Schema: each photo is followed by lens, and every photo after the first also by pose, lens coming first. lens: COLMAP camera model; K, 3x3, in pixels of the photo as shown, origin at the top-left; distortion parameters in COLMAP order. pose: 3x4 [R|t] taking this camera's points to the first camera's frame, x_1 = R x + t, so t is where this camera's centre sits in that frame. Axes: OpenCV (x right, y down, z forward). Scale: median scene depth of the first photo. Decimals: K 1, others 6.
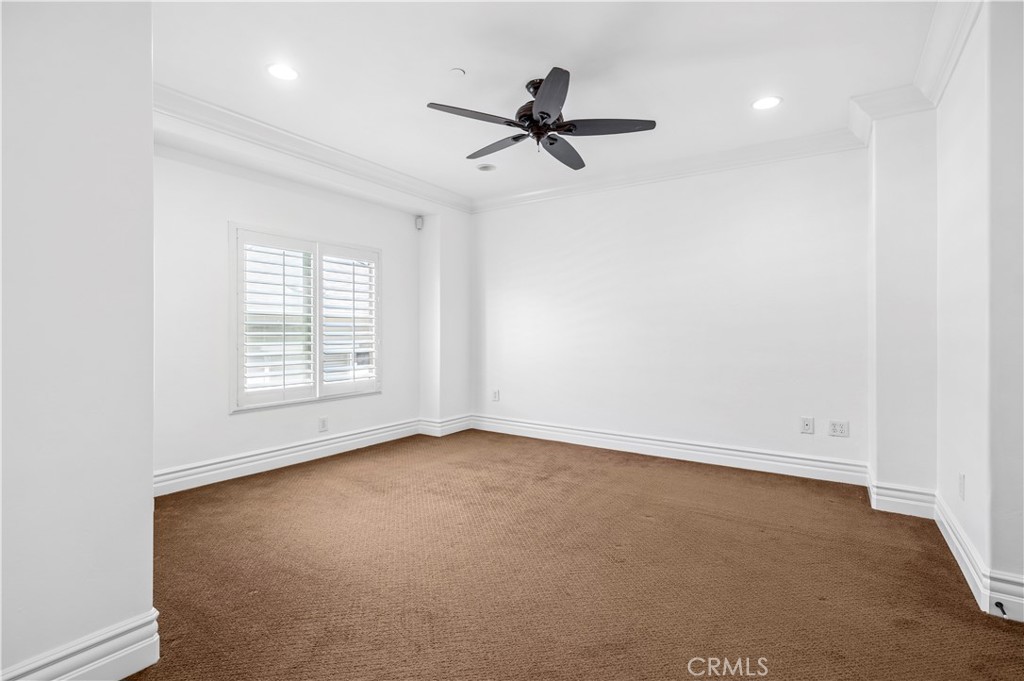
lens RADIAL K [[474.0, 0, 510.6], [0, 474.0, 336.8], [0, 0, 1]] dist [0.002199, -0.002049]
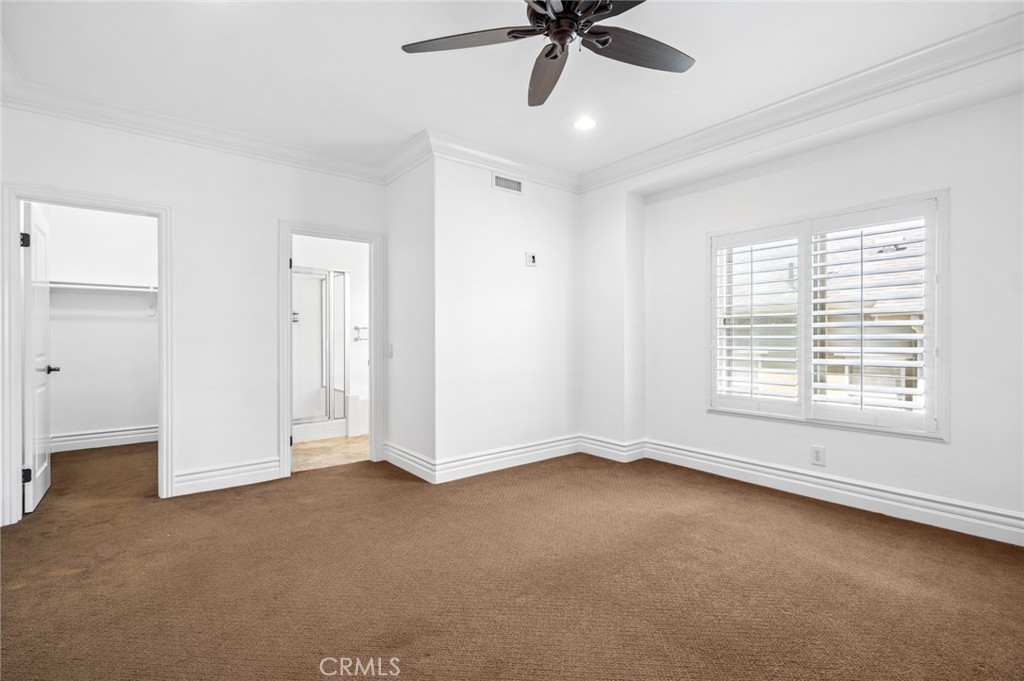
lens RADIAL K [[474.0, 0, 506.8], [0, 474.0, 338.0], [0, 0, 1]] dist [0.002199, -0.002049]
pose [[-0.296819, 0.004620, -0.954923, 0.516028], [-0.005412, 0.999964, 0.006520, -0.008197], [0.954918, 0.007104, -0.296784, 0.800256]]
